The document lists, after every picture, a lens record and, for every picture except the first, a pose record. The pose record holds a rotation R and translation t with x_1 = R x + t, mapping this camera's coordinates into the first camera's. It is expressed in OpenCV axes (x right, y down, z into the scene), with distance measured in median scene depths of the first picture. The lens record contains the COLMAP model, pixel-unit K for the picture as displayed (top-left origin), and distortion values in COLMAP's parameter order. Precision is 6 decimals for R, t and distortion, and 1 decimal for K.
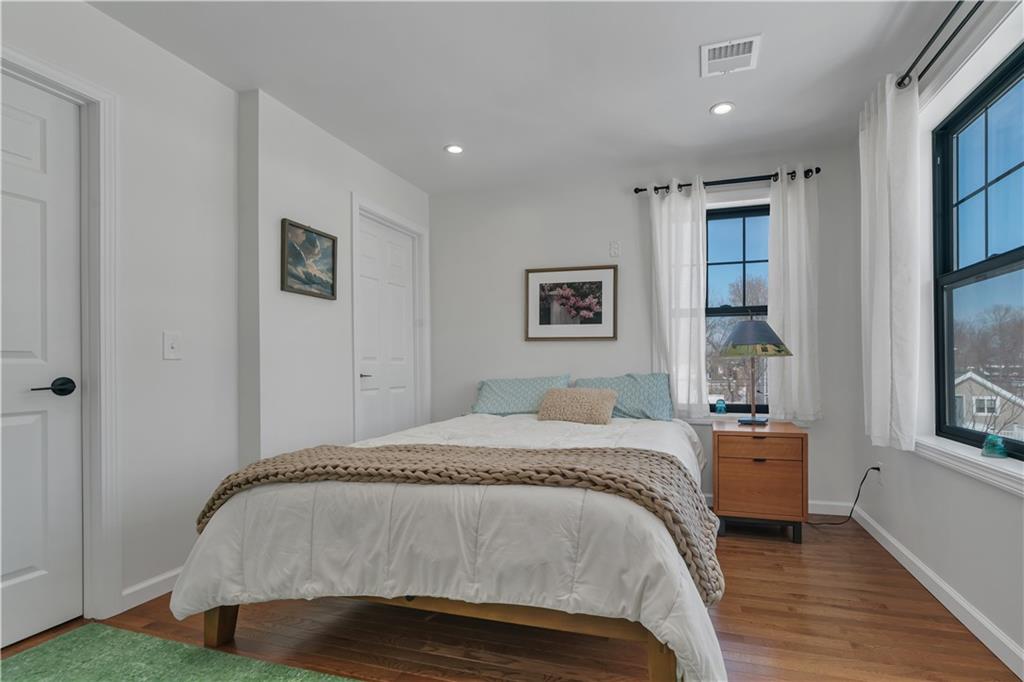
lens RADIAL K [[469.4, 0, 512.9], [0, 469.4, 359.0], [0, 0, 1]] dist [-0.004081, -0.000396]
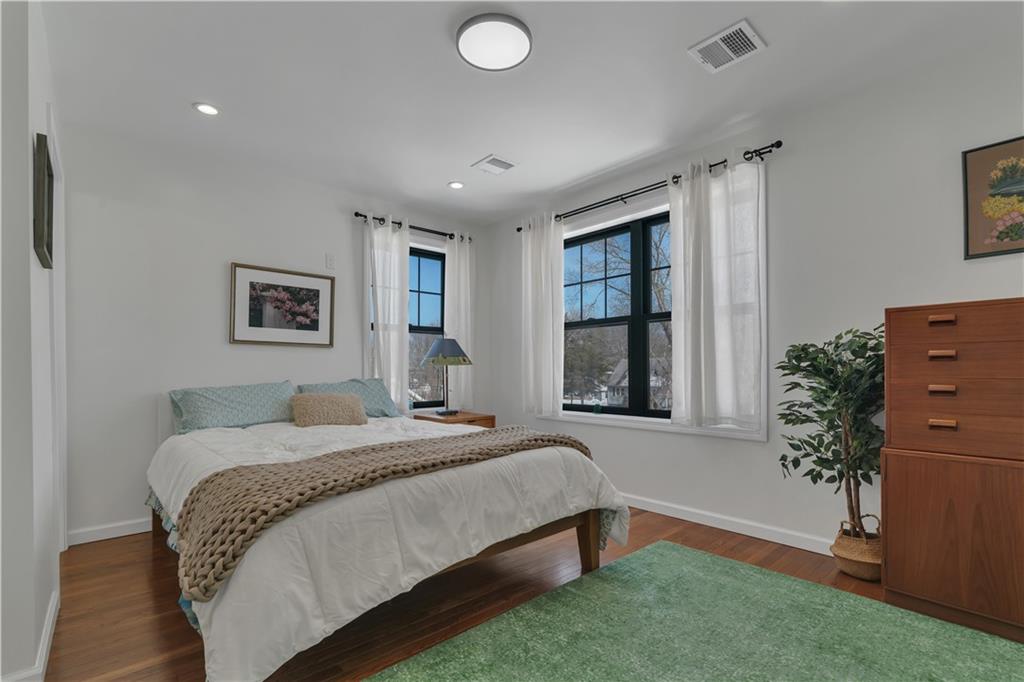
lens RADIAL K [[469.4, 0, 512.9], [0, 469.4, 359.0], [0, 0, 1]] dist [-0.004081, -0.000396]
pose [[0.538478, 0.022463, 0.842340, -0.452660], [-0.009344, 0.999742, -0.020687, 0.004023], [-0.842588, 0.003269, 0.538549, 0.085190]]
